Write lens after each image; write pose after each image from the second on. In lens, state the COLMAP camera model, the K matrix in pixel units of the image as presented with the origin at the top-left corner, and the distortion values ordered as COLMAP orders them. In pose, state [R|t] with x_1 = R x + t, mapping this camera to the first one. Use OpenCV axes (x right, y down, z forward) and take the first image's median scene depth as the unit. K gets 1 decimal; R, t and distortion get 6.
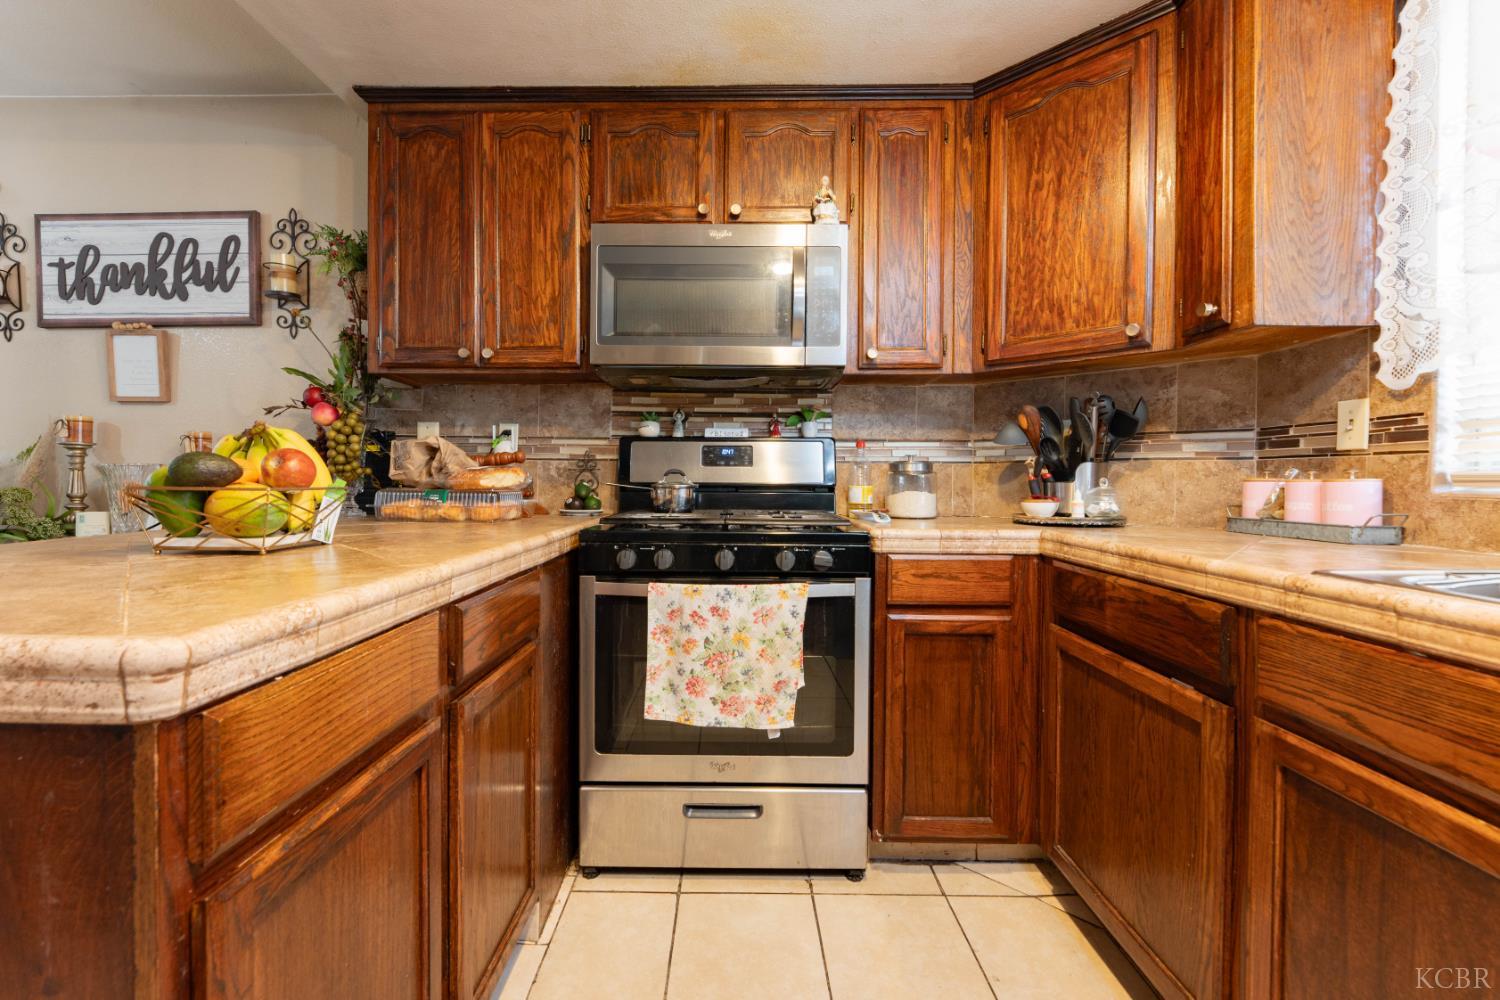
lens RADIAL K [[615.4, 0, 756.7], [0, 615.4, 488.0], [0, 0, 1]] dist [0.001044, 0.000171]
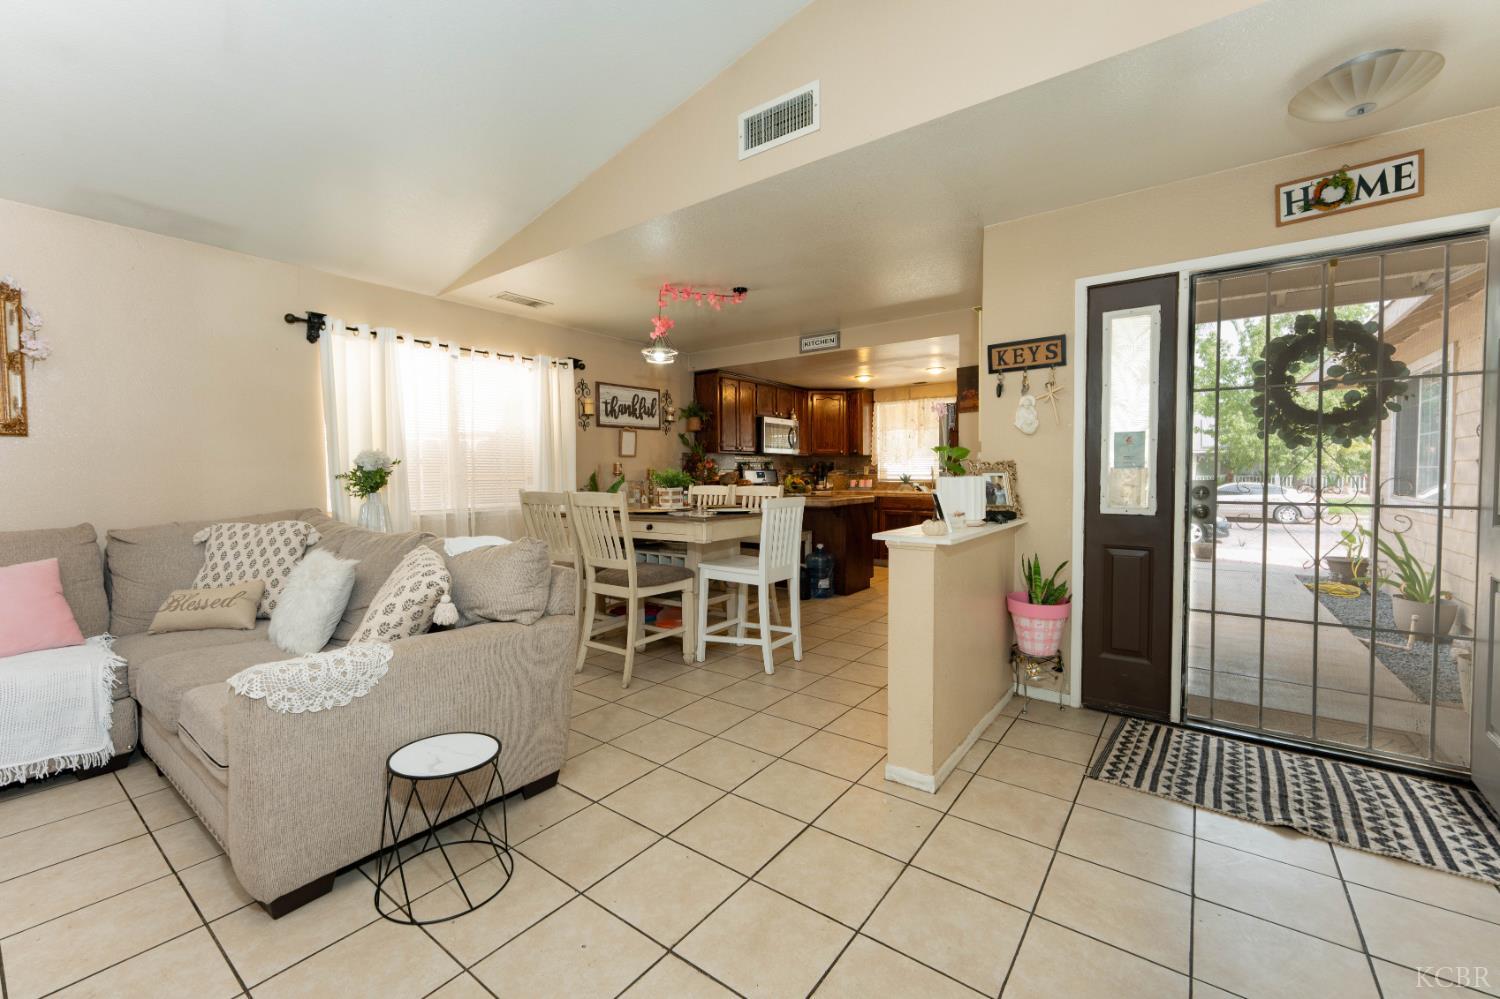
lens RADIAL K [[615.4, 0, 728.5], [0, 615.4, 497.4], [0, 0, 1]] dist [0.001044, 0.000171]
pose [[0.597817, -0.040584, 0.800605, -2.893697], [0.019478, 0.999158, 0.036105, -0.052968], [-0.801396, -0.005991, 0.598104, -0.936553]]
